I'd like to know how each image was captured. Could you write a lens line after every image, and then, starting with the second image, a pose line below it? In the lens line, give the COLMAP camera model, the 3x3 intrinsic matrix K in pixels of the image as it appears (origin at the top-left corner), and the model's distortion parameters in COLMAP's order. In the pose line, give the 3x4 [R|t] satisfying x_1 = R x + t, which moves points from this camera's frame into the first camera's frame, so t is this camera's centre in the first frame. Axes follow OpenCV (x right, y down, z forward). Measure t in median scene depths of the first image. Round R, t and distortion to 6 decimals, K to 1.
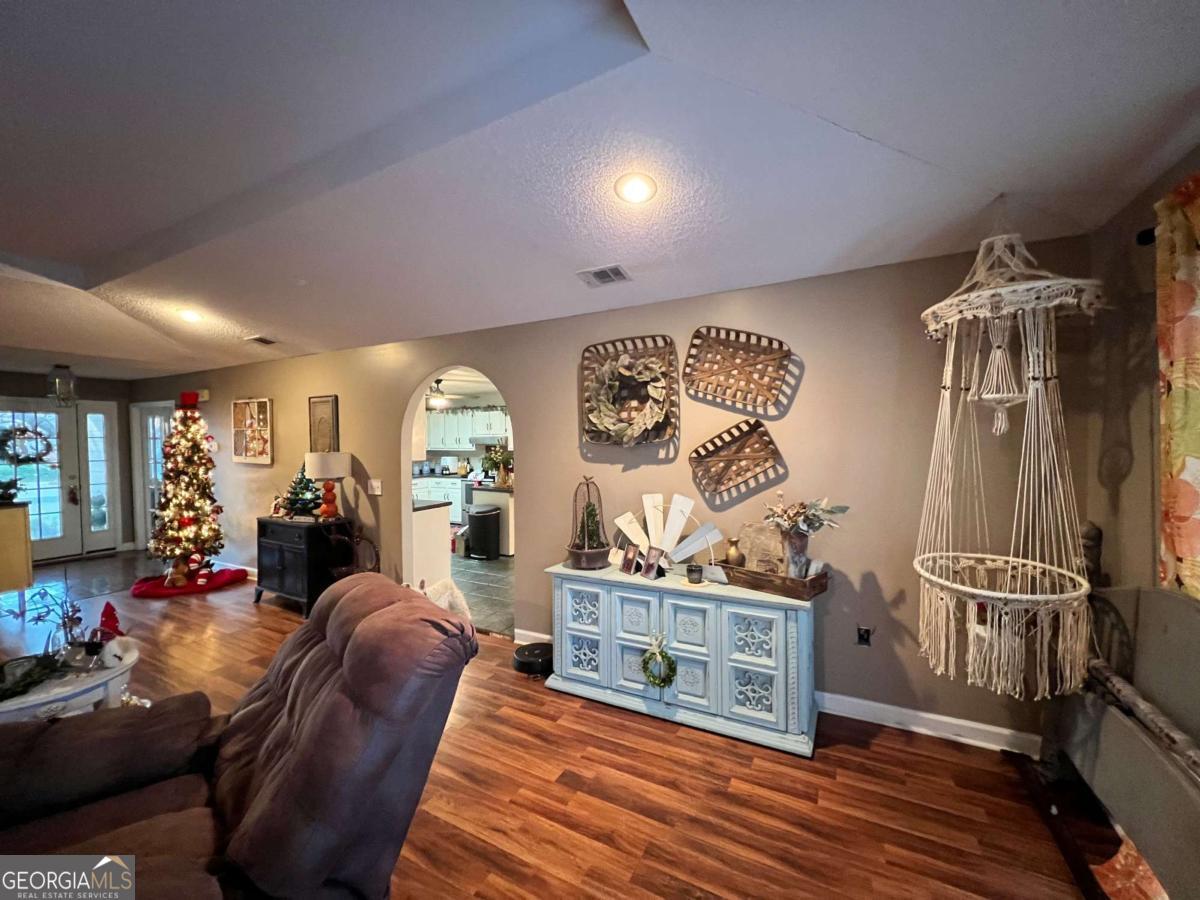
lens RADIAL K [[481.4, 0, 603.6], [0, 481.4, 454.9], [0, 0, 1]] dist [-0.002677, 0.000628]
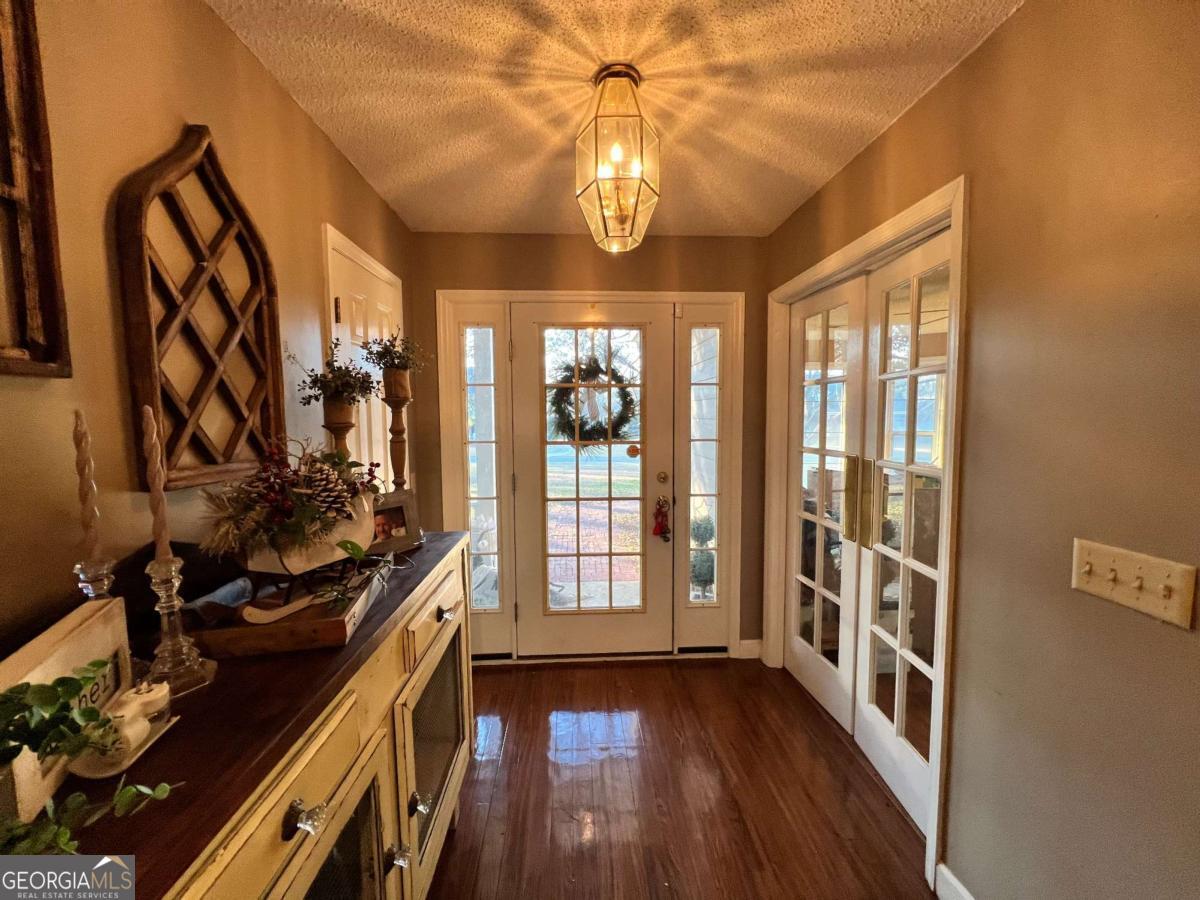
lens RADIAL K [[480.6, 0, 604.0], [0, 480.6, 452.3], [0, 0, 1]] dist [-0.000922, -0.000010]
pose [[0.528402, 0.077619, -0.845439, -0.771886], [-0.026905, 0.996843, 0.074704, -0.005755], [0.848568, -0.016727, 0.528822, 0.728664]]
